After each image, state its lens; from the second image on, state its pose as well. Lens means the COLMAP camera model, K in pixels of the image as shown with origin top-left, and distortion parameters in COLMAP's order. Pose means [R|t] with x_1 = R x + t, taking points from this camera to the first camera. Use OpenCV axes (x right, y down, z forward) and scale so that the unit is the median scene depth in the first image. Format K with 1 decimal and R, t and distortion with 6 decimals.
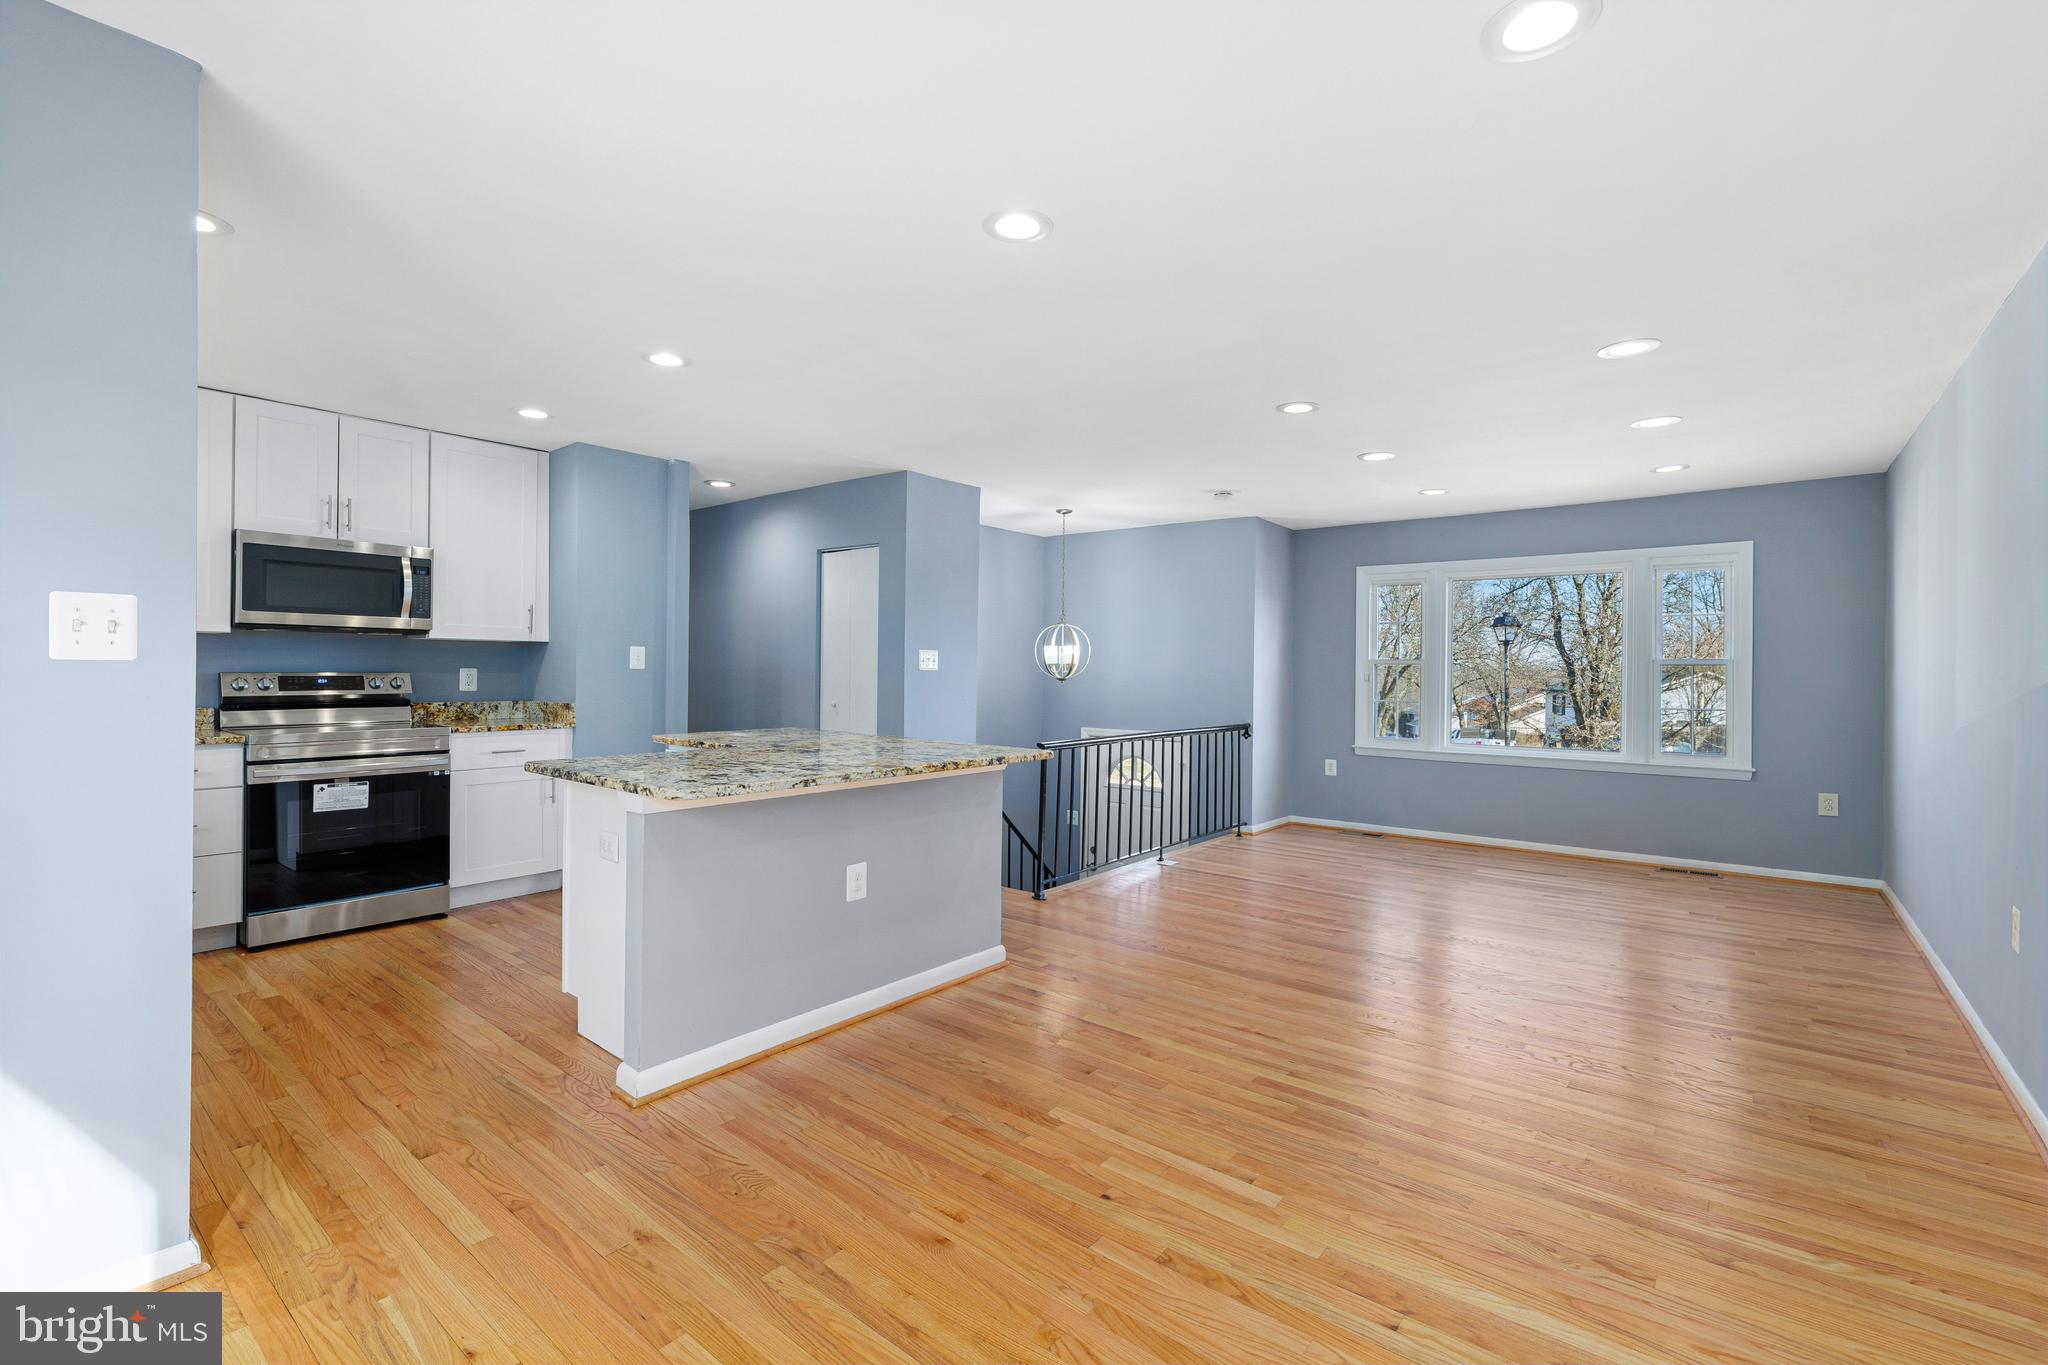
lens RADIAL K [[895.5, 0, 1020.3], [0, 895.5, 670.2], [0, 0, 1]] dist [-0.000776, -0.000131]
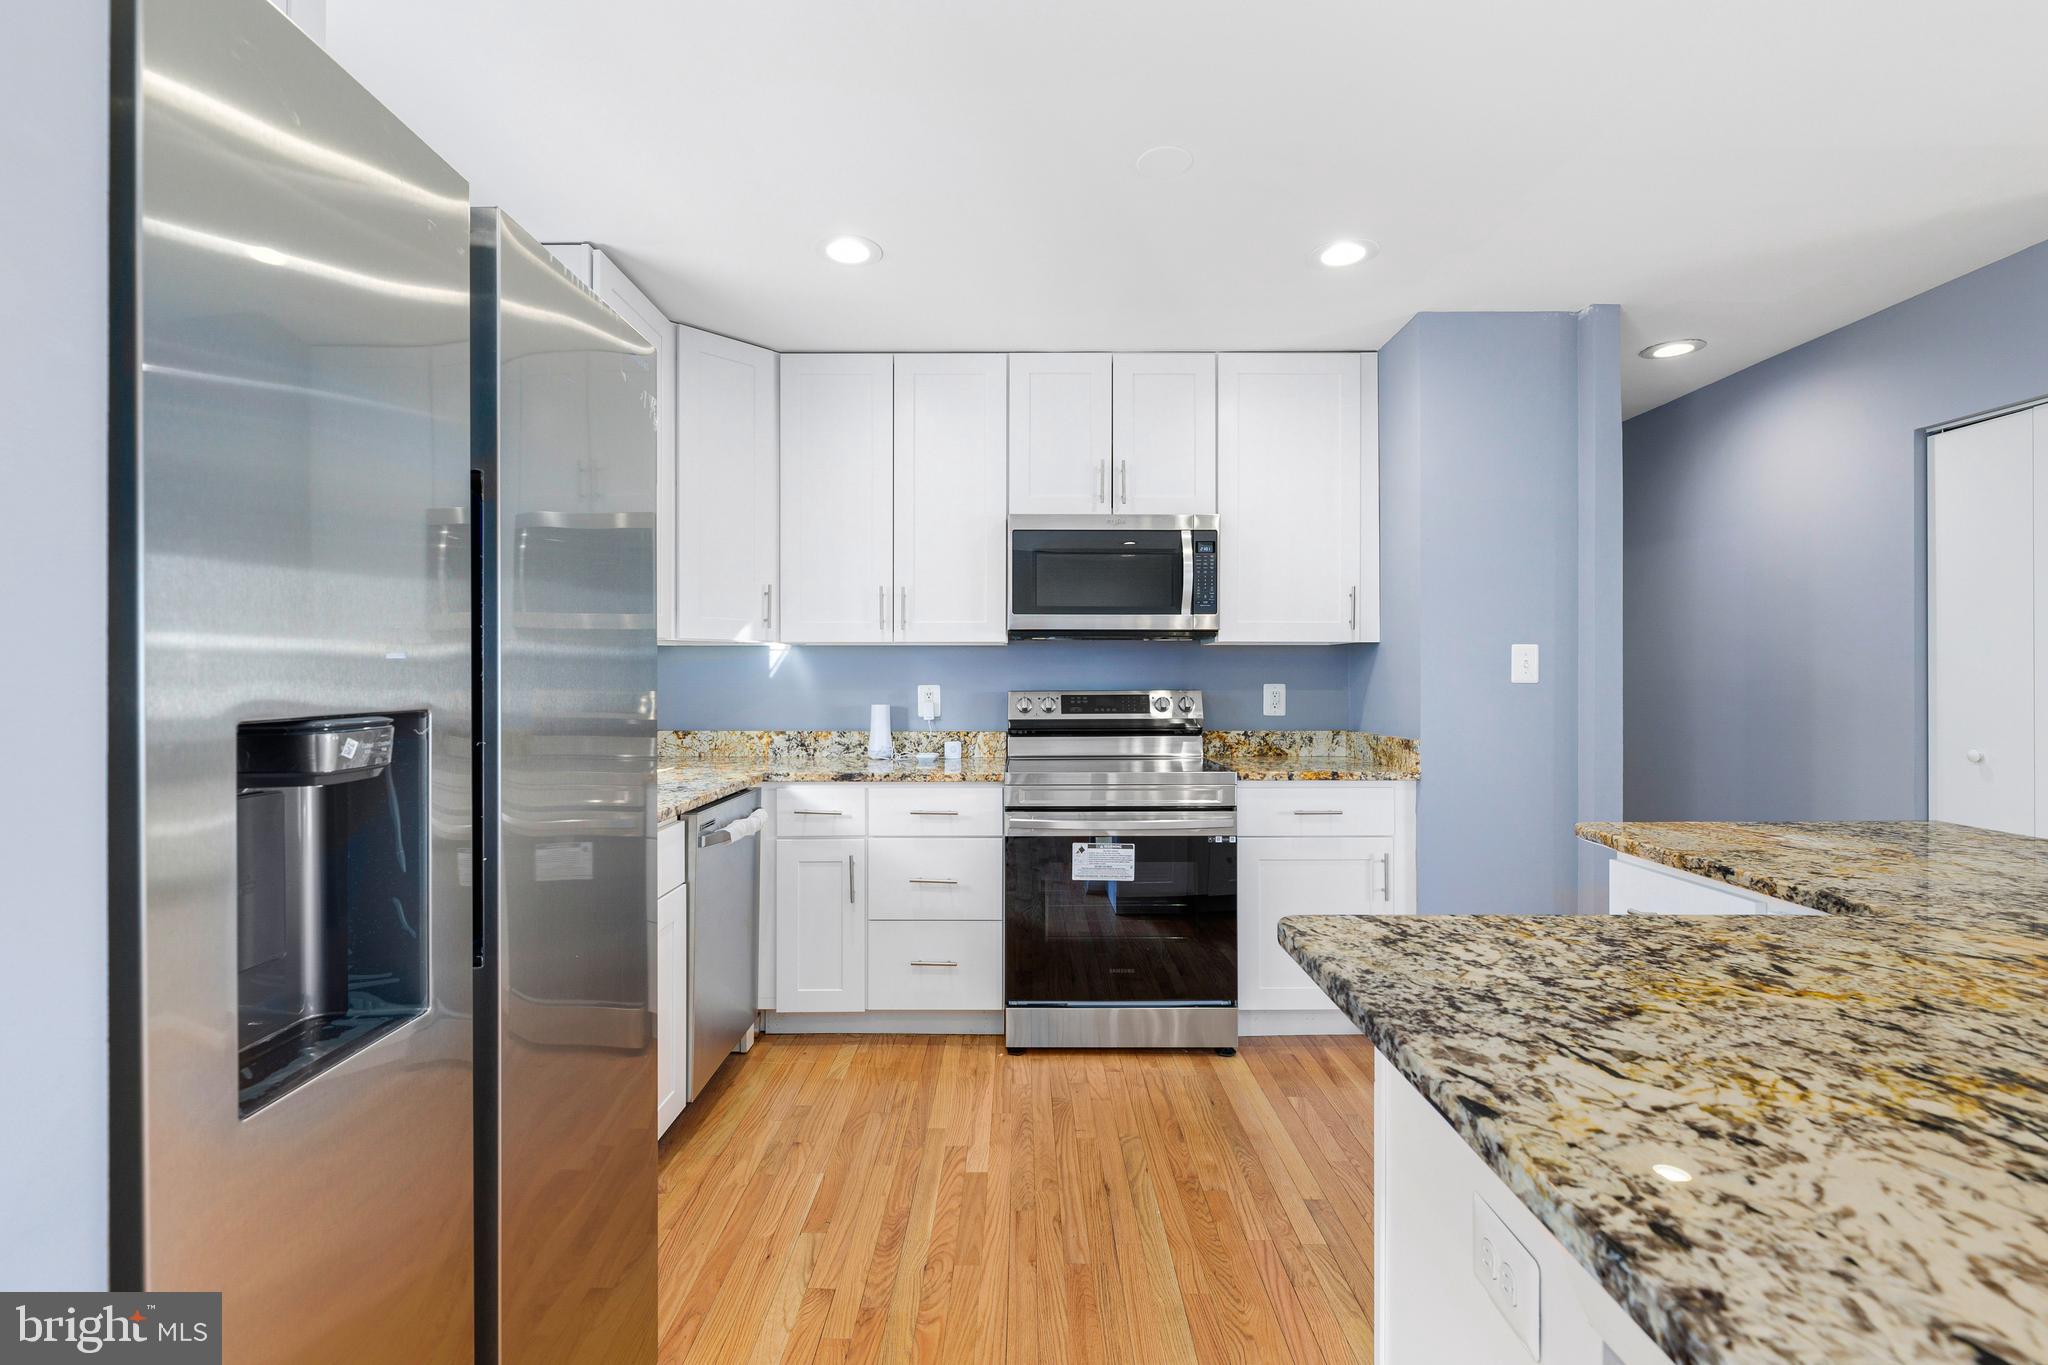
lens RADIAL K [[902.3, 0, 1018.0], [0, 902.3, 681.7], [0, 0, 1]] dist [-0.001463, -0.000511]
pose [[0.628249, -0.008943, -0.777961, -0.180477], [0.006900, 0.999959, -0.005922, -0.001042], [0.777982, -0.001647, 0.628285, 0.379688]]
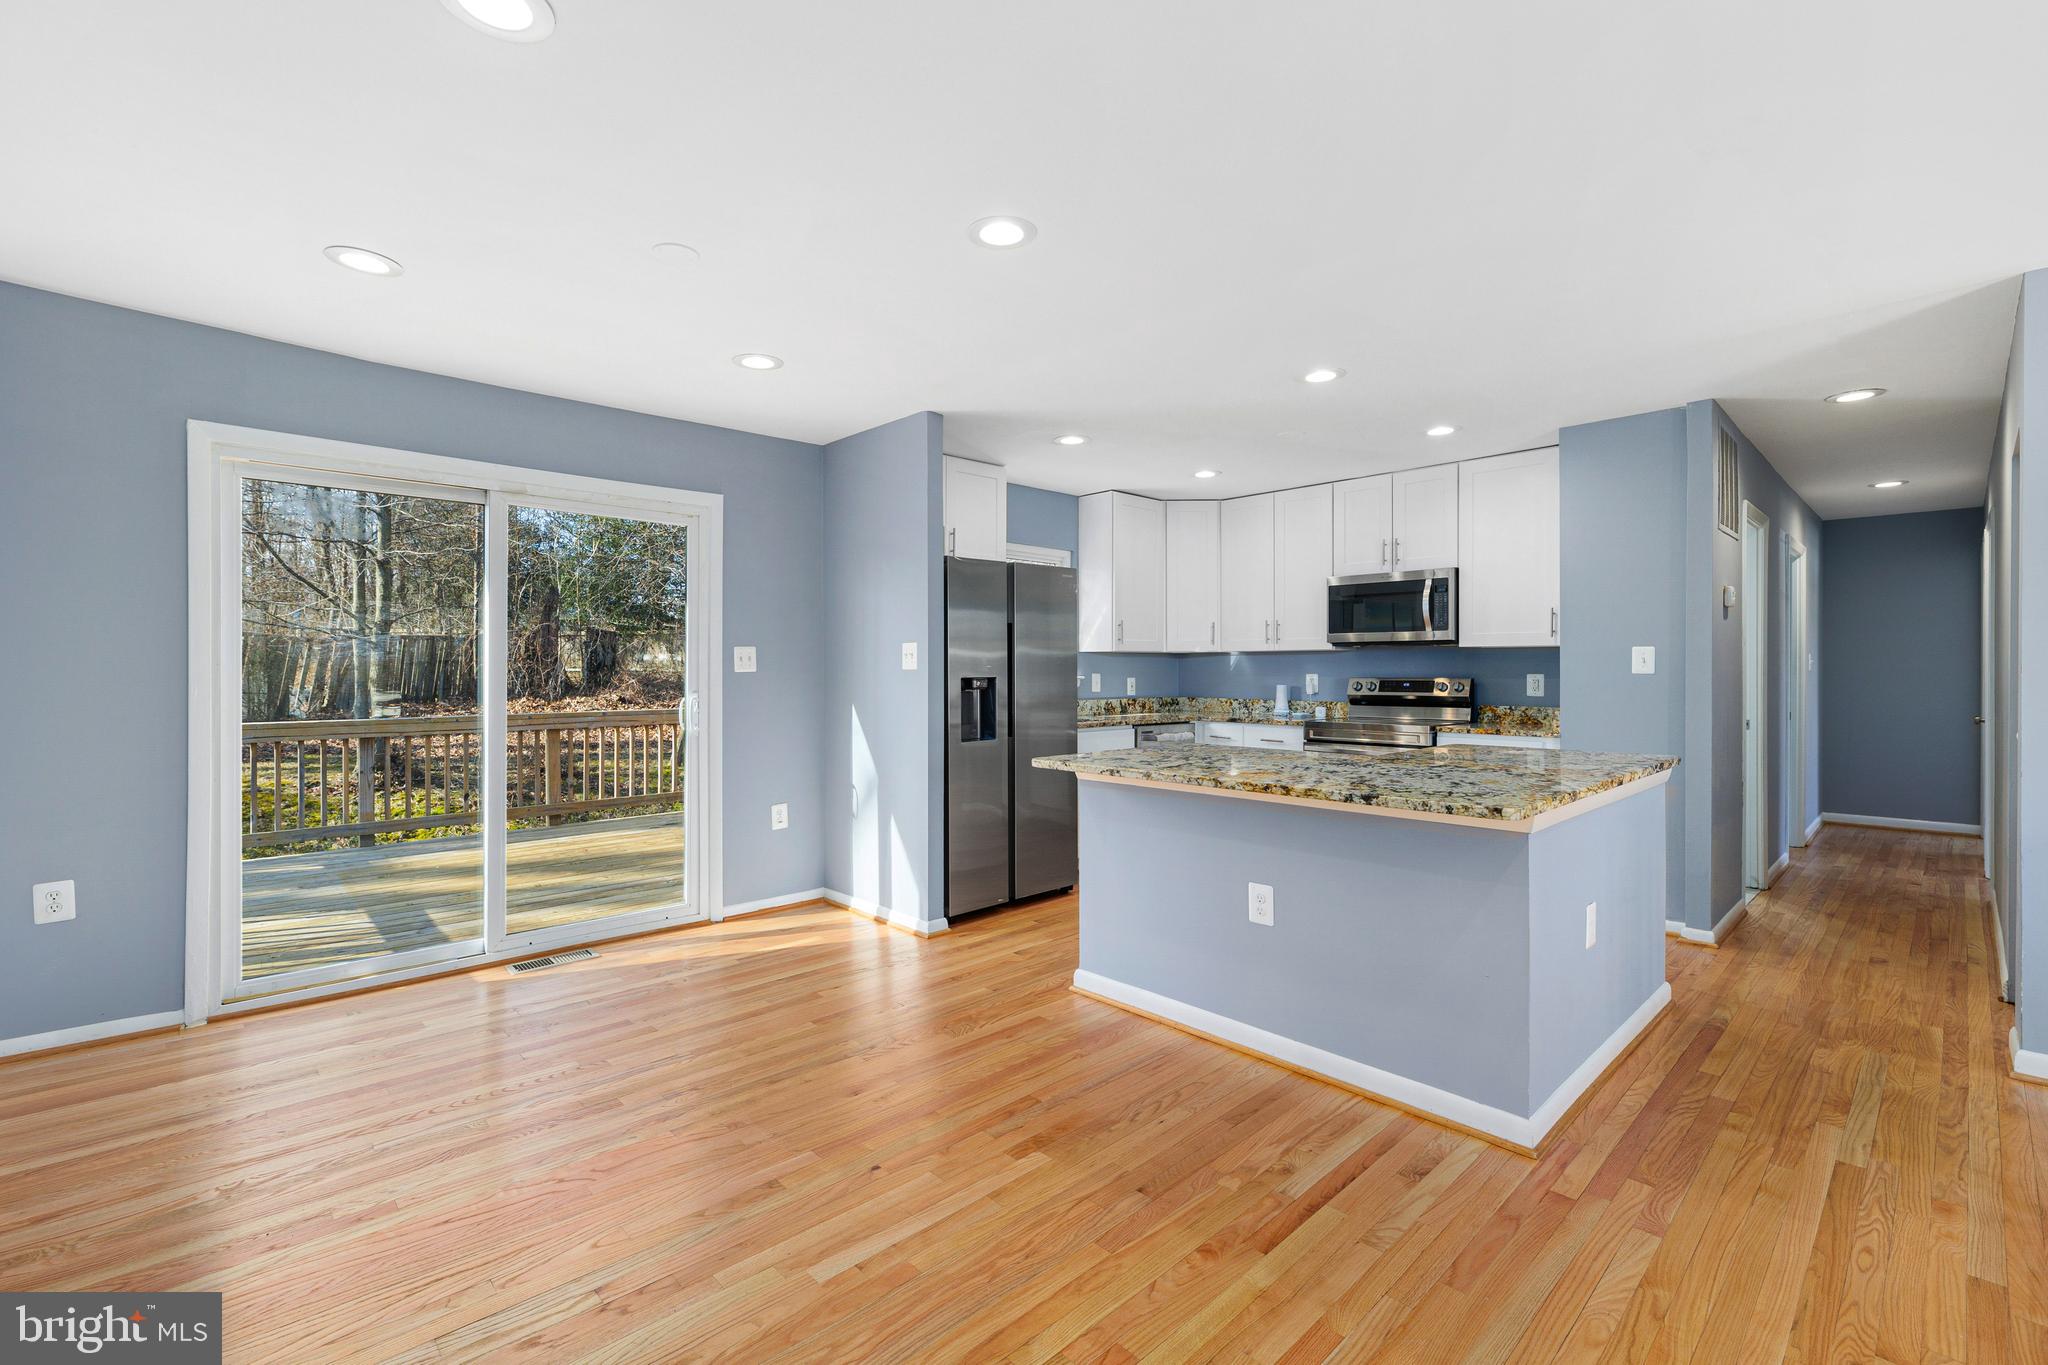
lens RADIAL K [[895.5, 0, 1020.3], [0, 895.5, 670.2], [0, 0, 1]] dist [-0.000776, -0.000131]
pose [[-0.130980, -0.010184, -0.991333, 0.464595], [-0.001989, 0.999948, -0.010010, 0.004744], [0.991383, 0.000660, -0.130993, 0.539394]]
